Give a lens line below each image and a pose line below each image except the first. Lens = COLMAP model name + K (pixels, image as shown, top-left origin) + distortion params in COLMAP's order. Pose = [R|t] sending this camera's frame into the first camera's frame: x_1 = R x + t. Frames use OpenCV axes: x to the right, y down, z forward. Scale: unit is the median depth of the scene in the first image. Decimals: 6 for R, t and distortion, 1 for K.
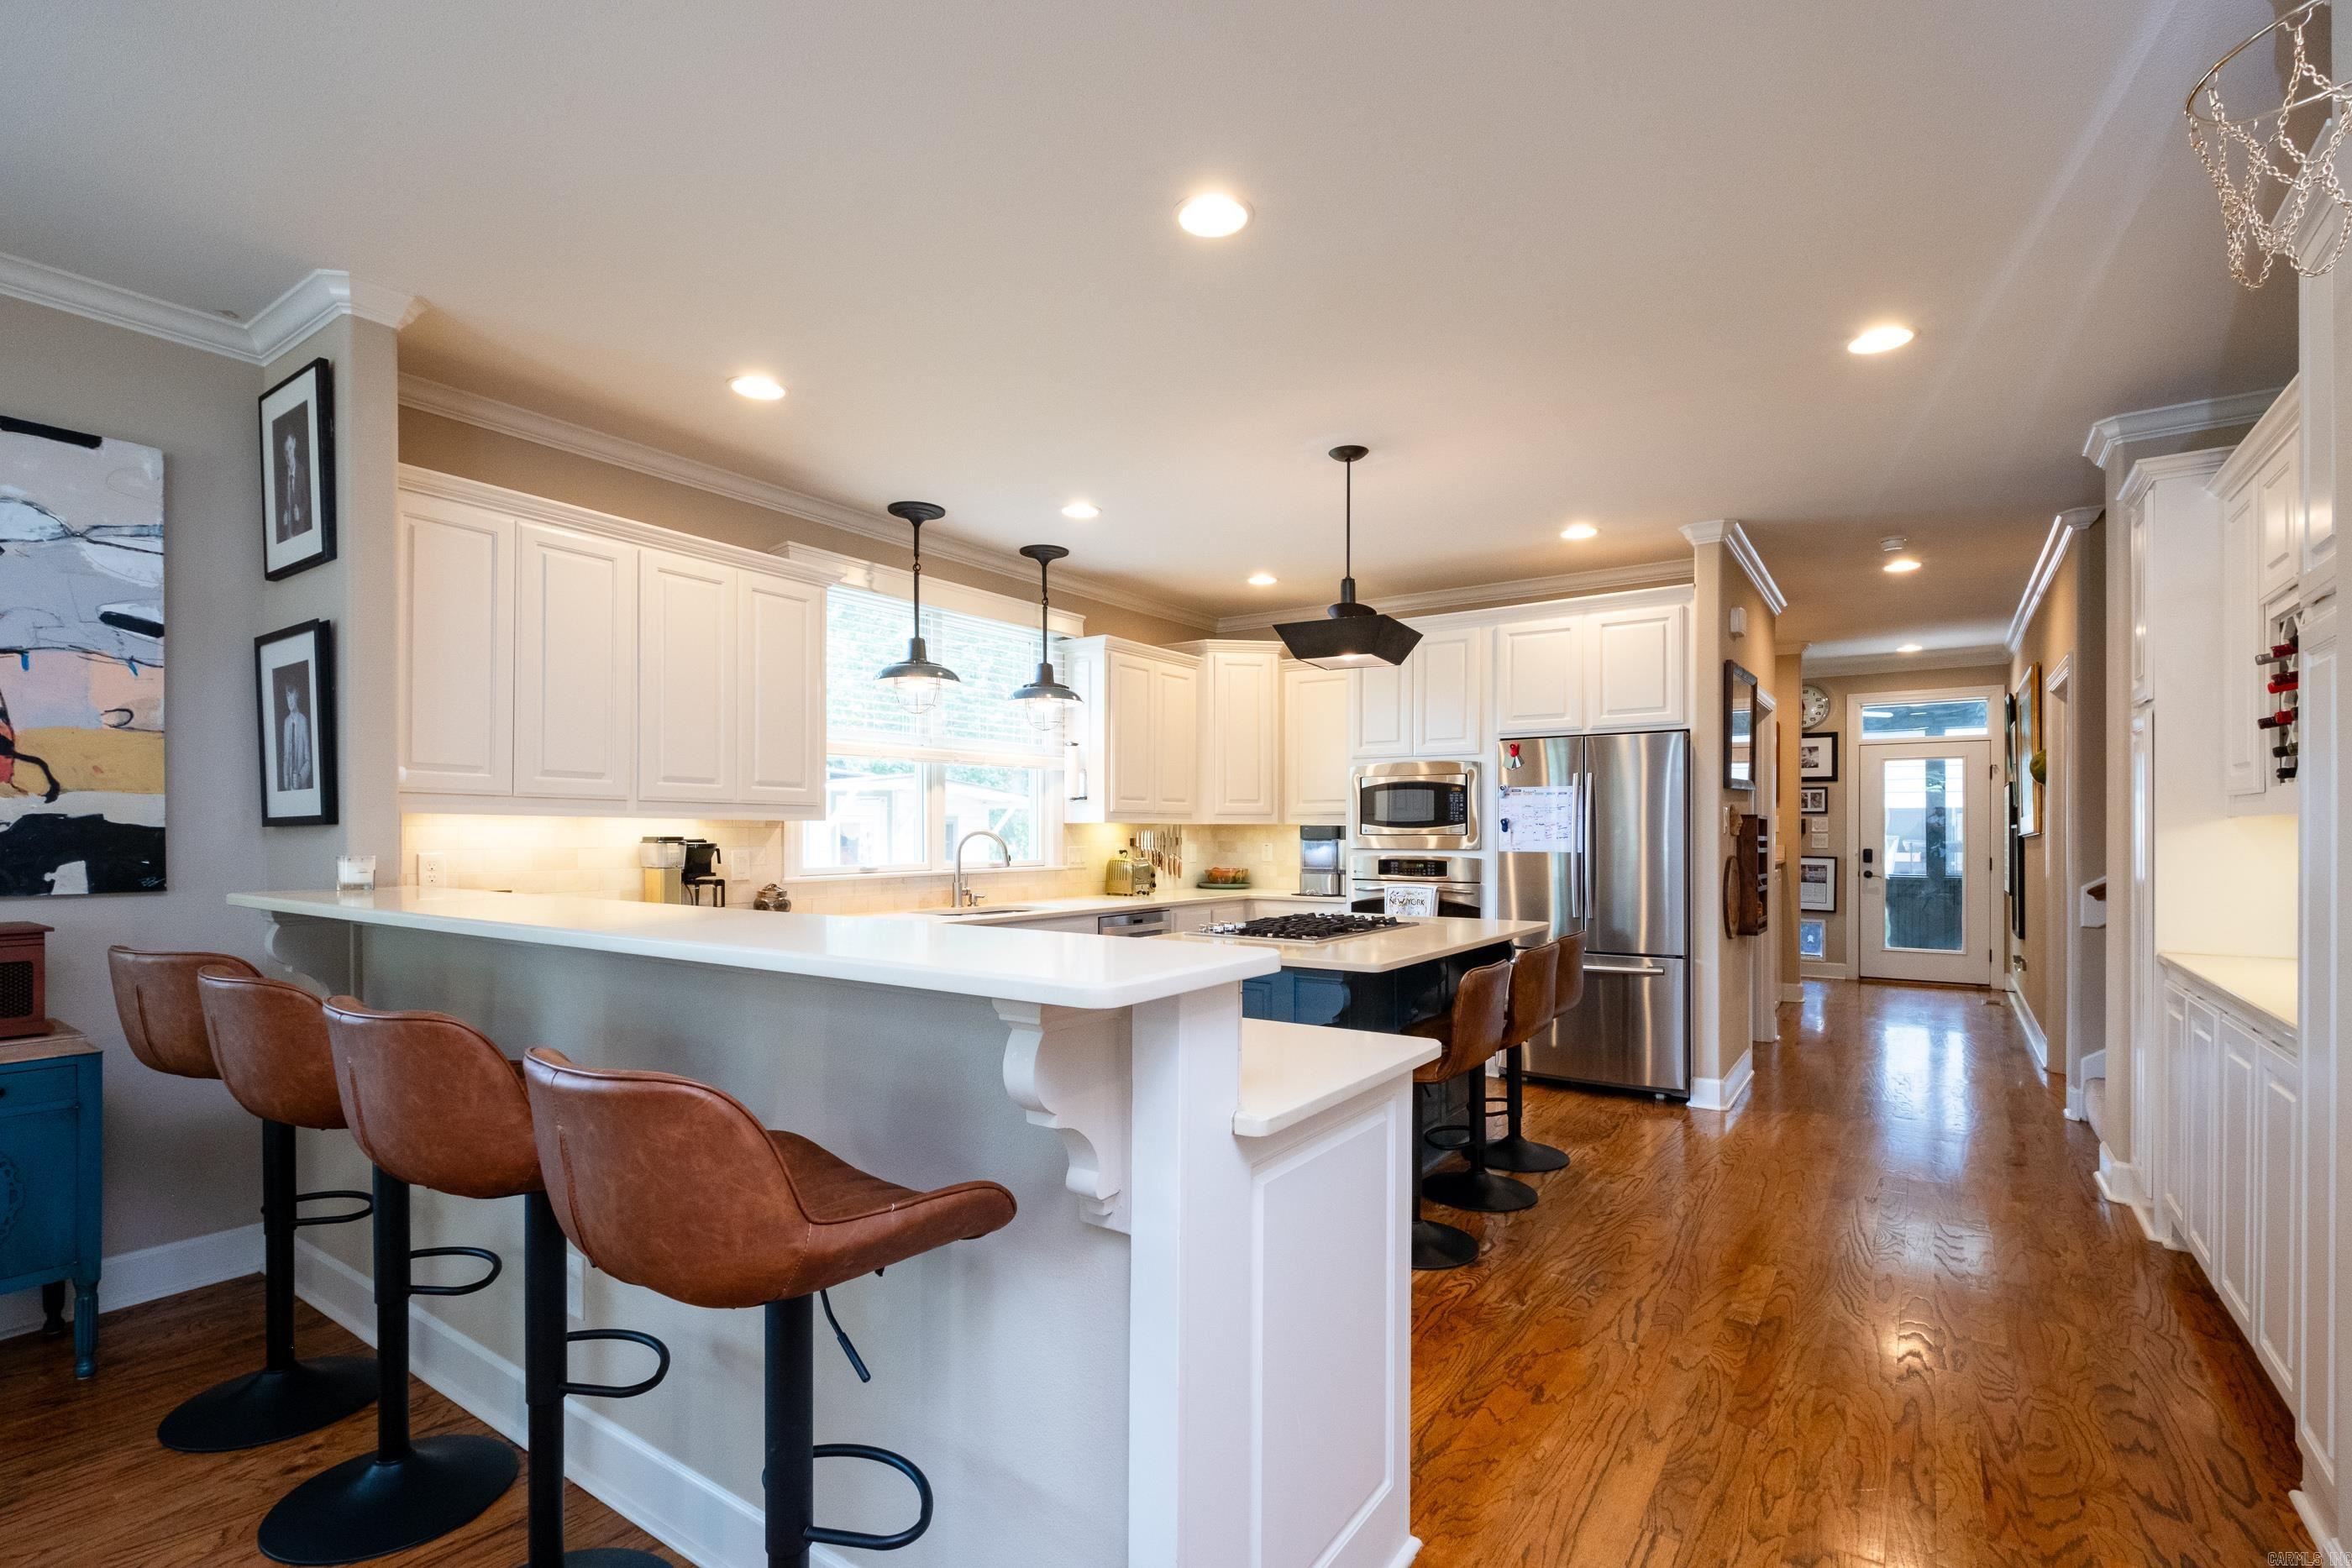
lens RADIAL K [[1078.4, 0, 1186.4], [0, 1078.4, 827.0], [0, 0, 1]] dist [-0.000366, -0.002985]
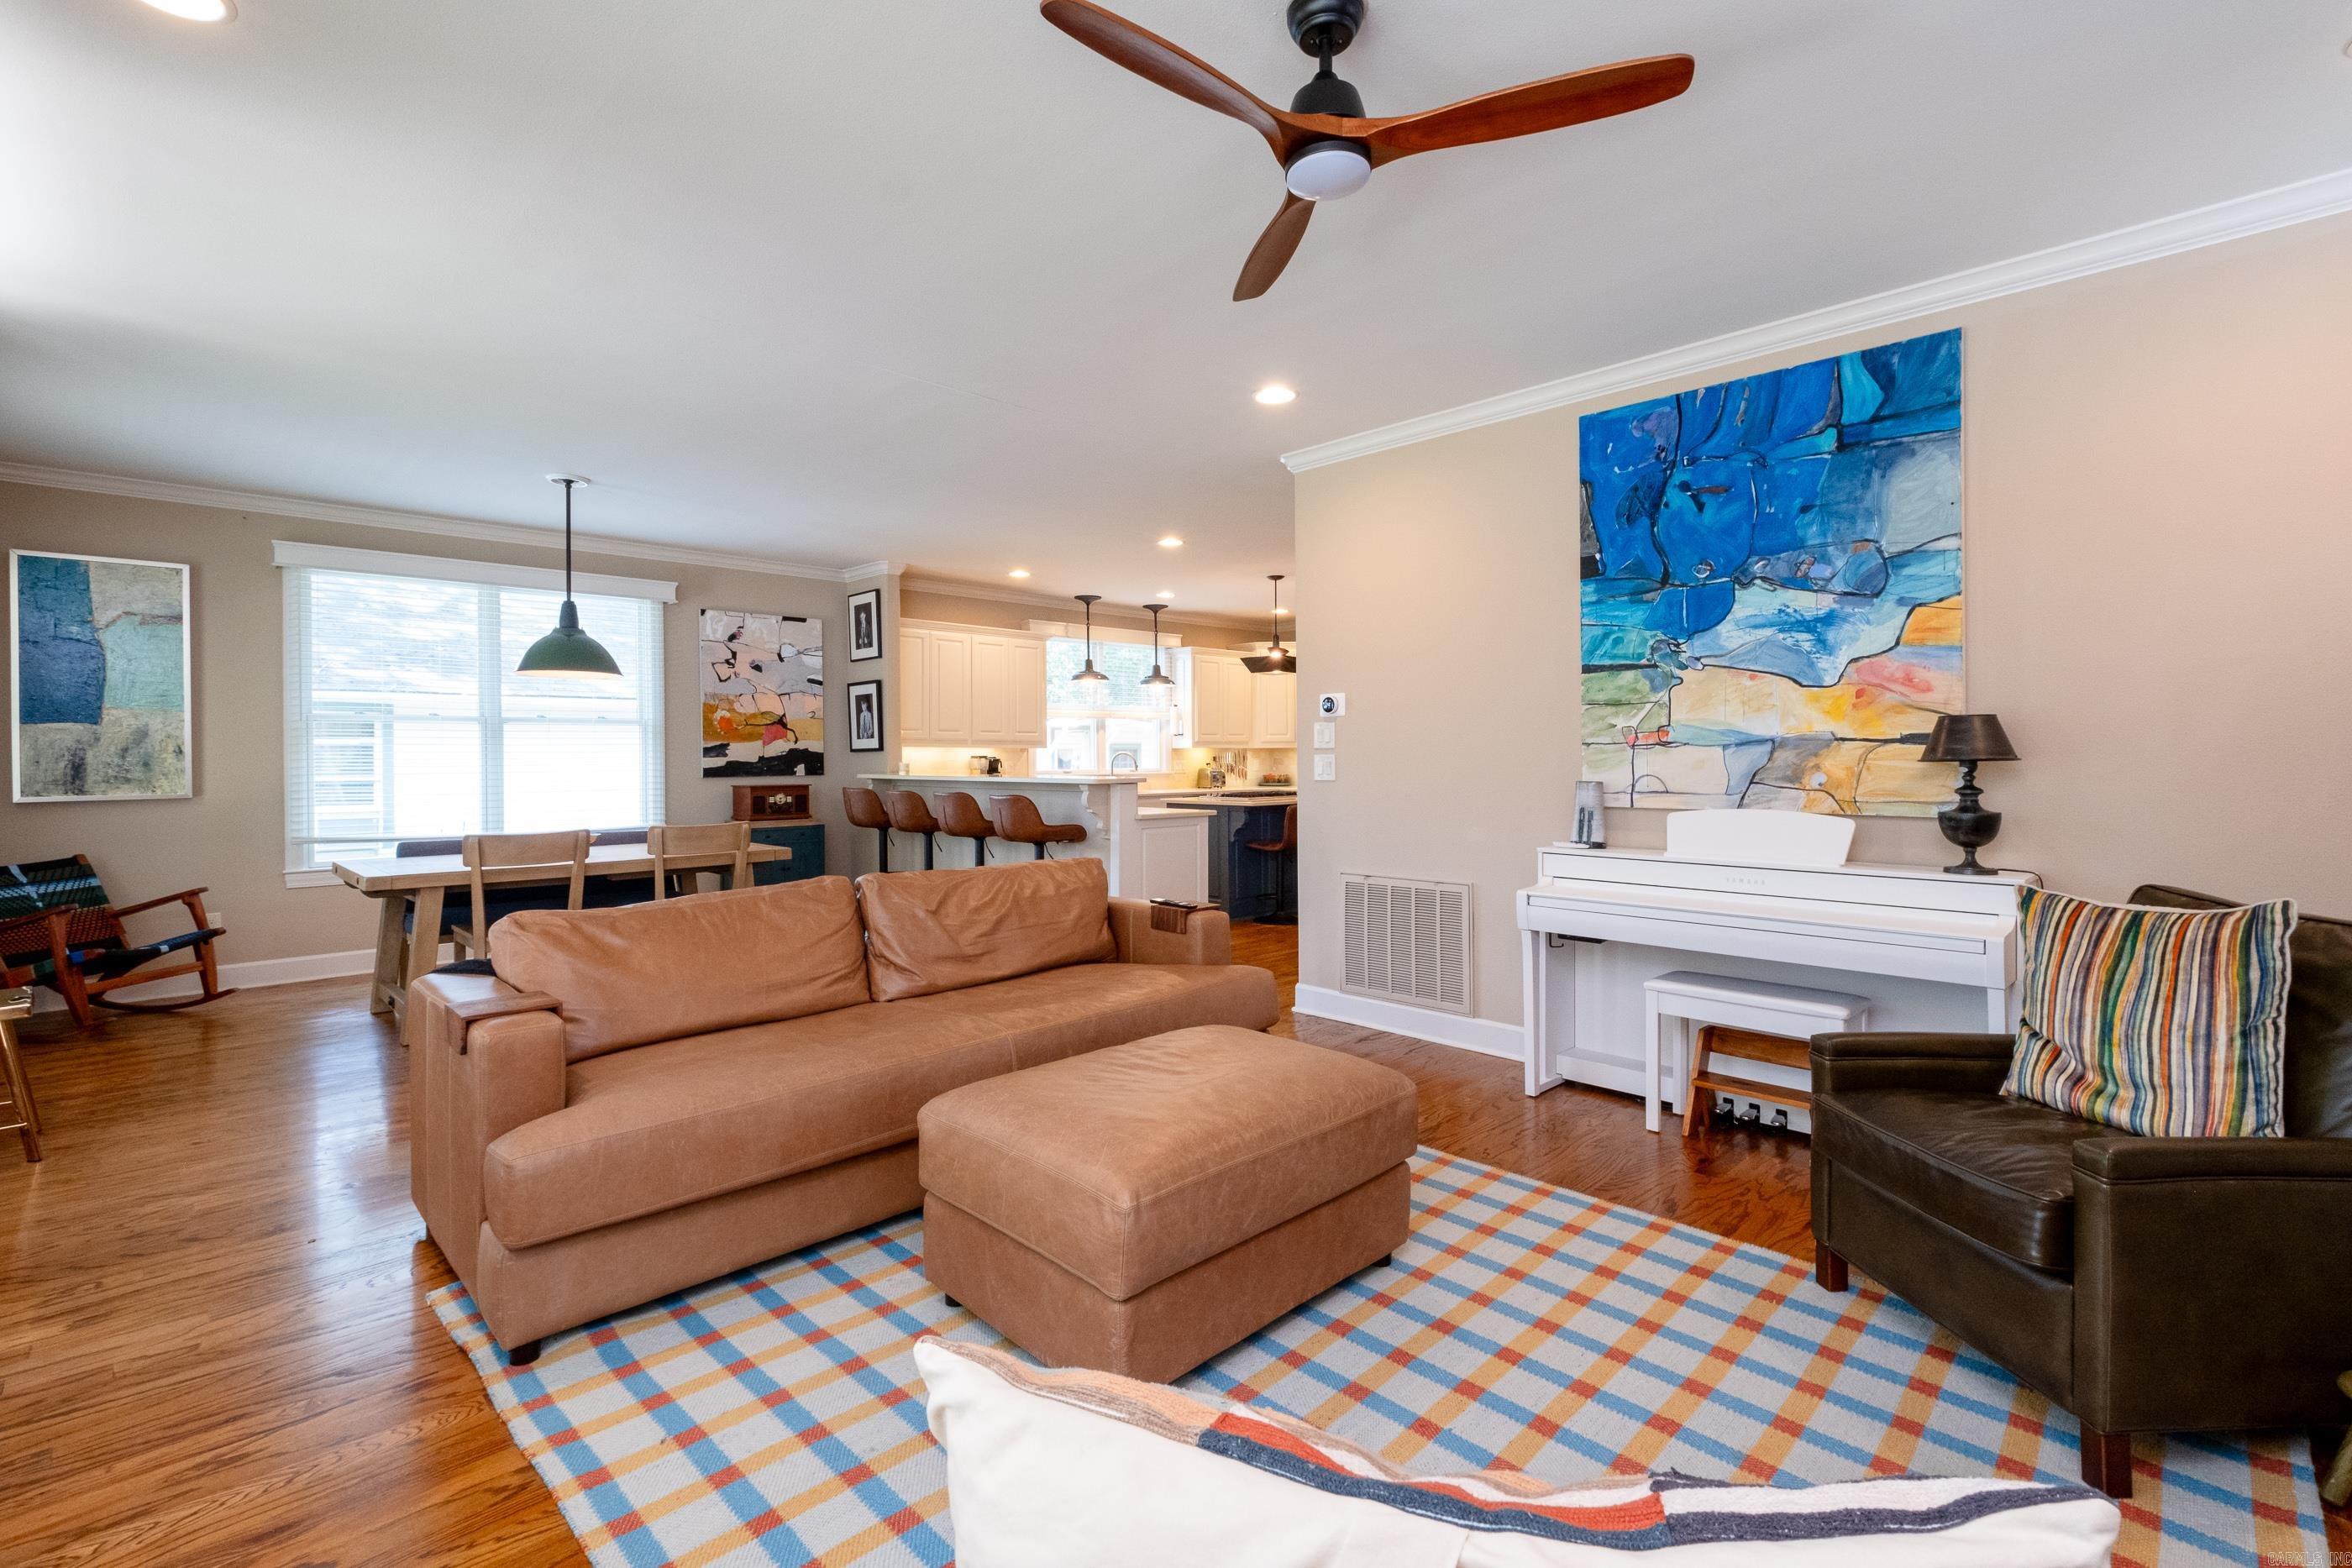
lens RADIAL K [[1068.2, 0, 1189.3], [0, 1068.2, 756.0], [0, 0, 1]] dist [0.014982, -0.005333]
pose [[0.981550, -0.006962, -0.191080, 0.325371], [0.007707, 0.999965, 0.003153, 0.004813], [0.191051, -0.004567, 0.981569, -0.962062]]
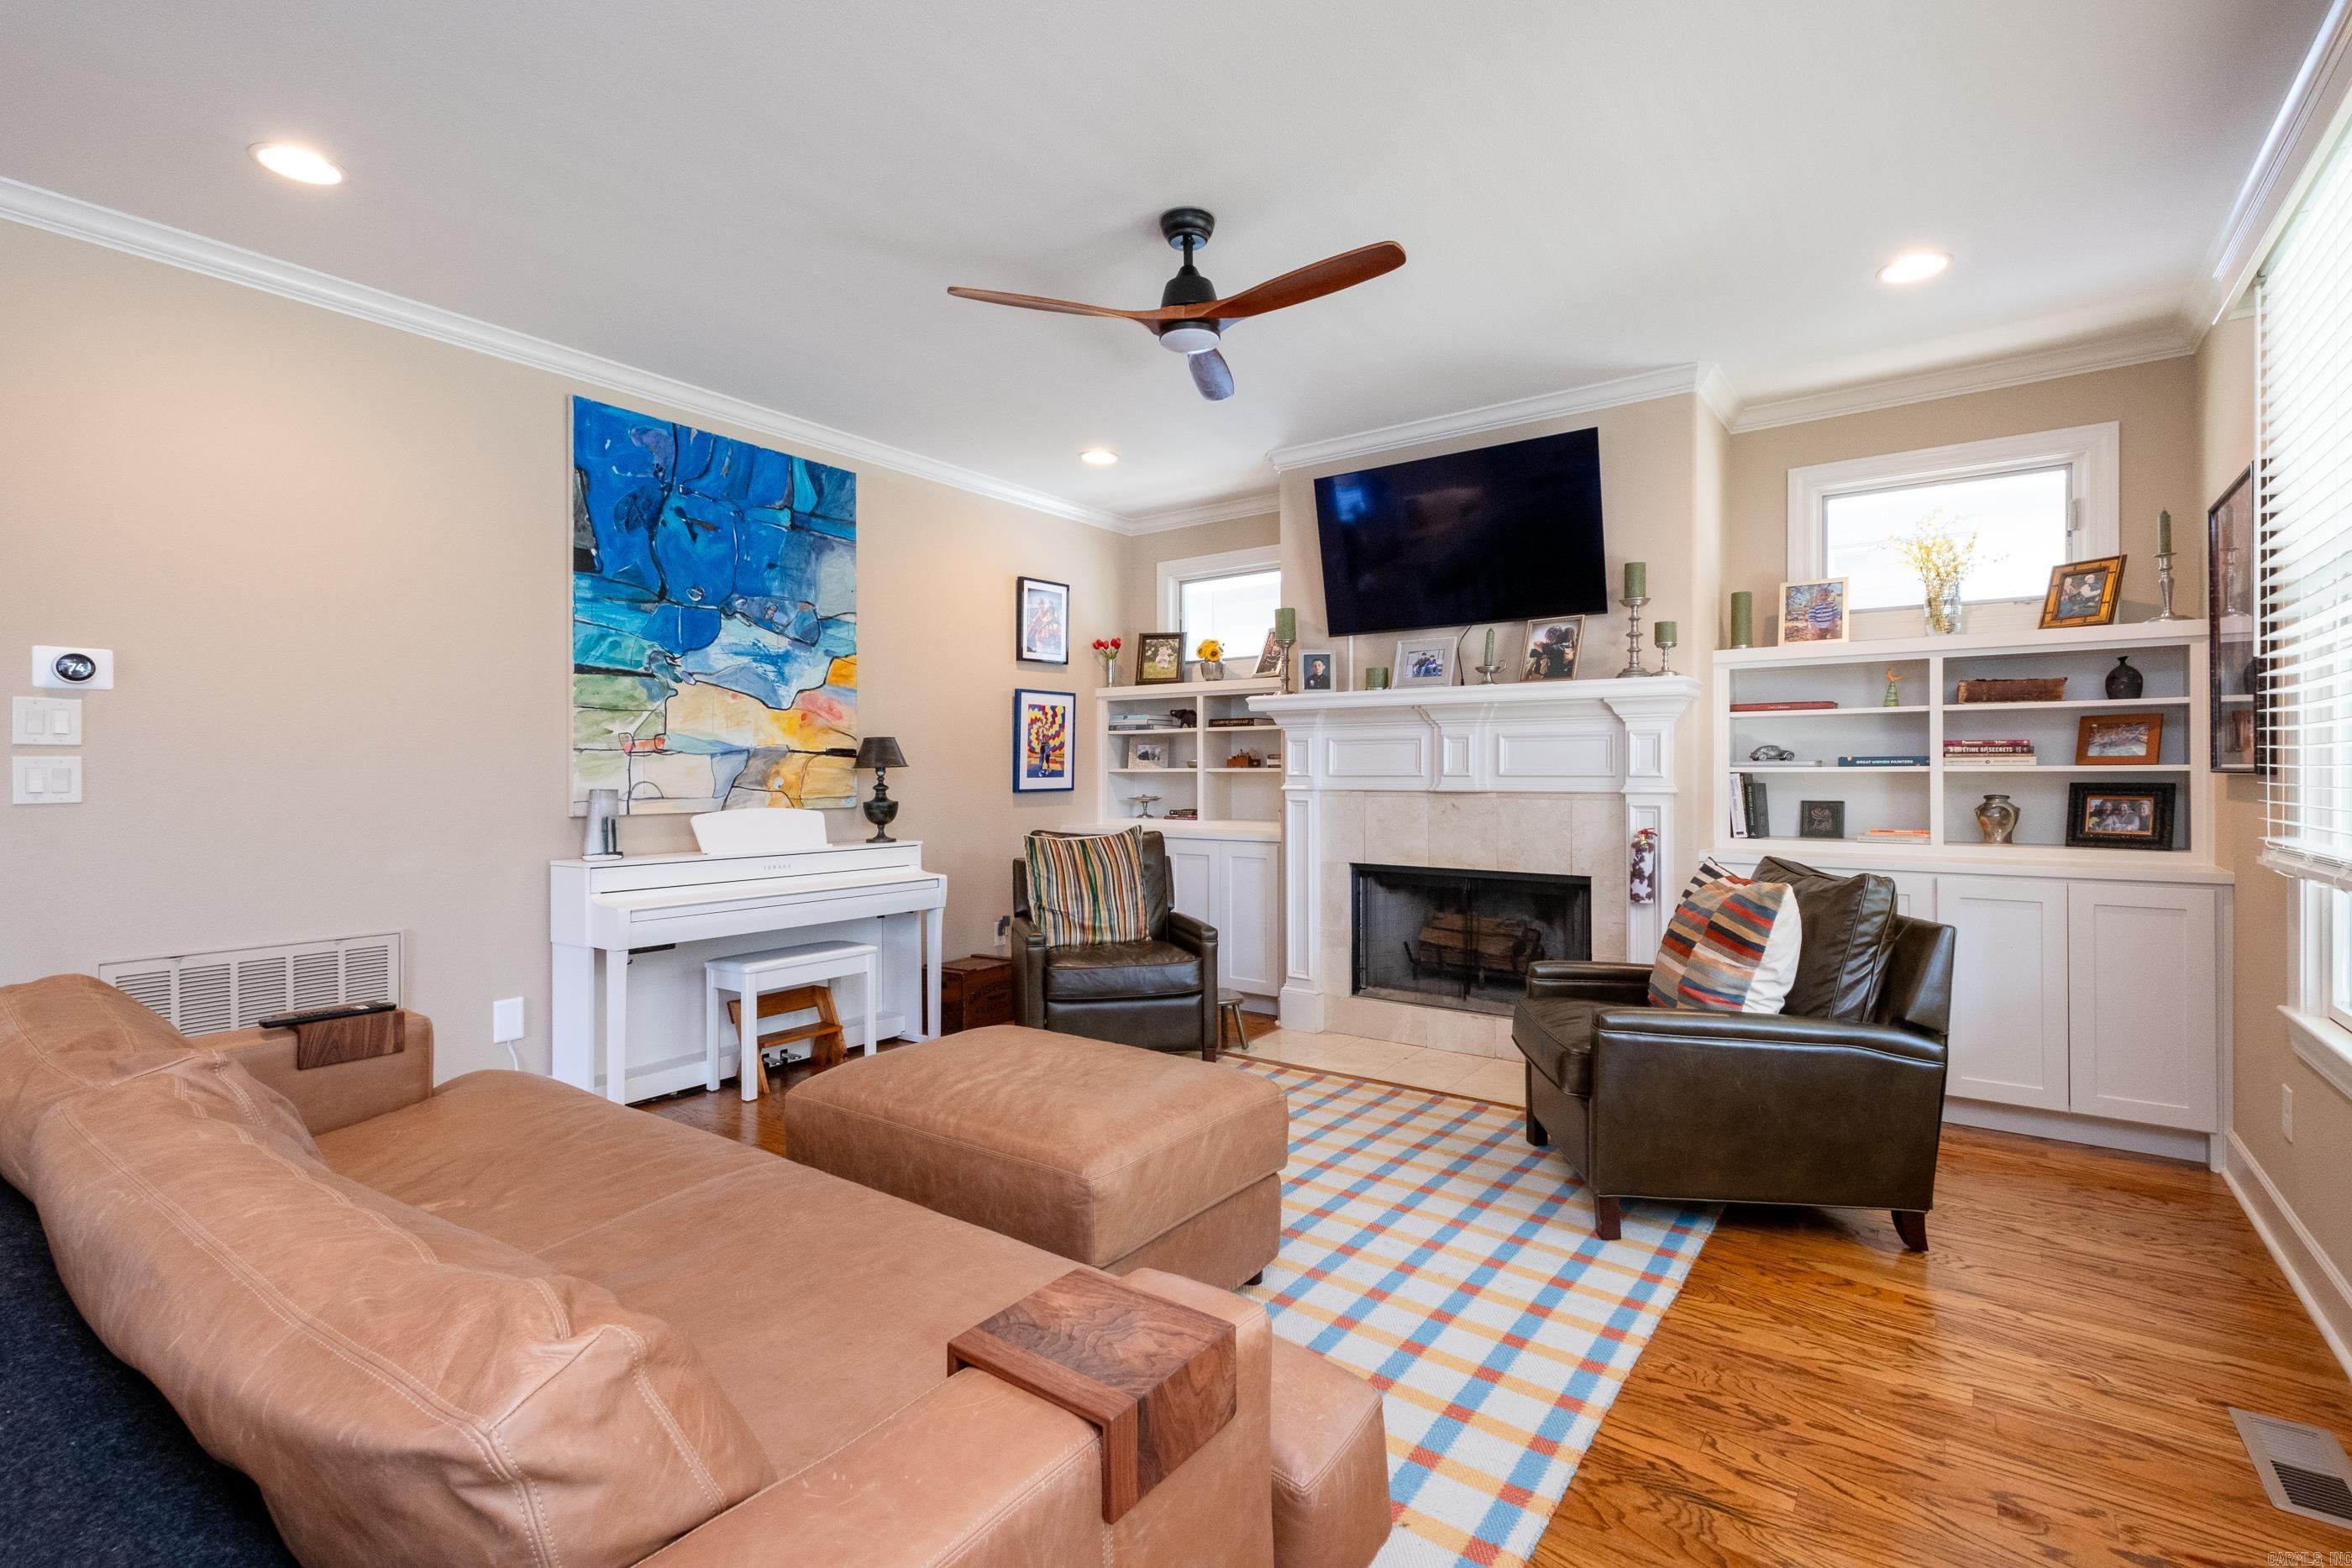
lens RADIAL K [[1068.2, 0, 1187.3], [0, 1068.2, 769.0], [0, 0, 1]] dist [0.014982, -0.005333]
pose [[0.036706, 0.000049, 0.999326, -0.309891], [0.000242, 1.000000, -0.000058, 0.014952], [-0.999326, 0.000244, 0.036706, -0.540979]]
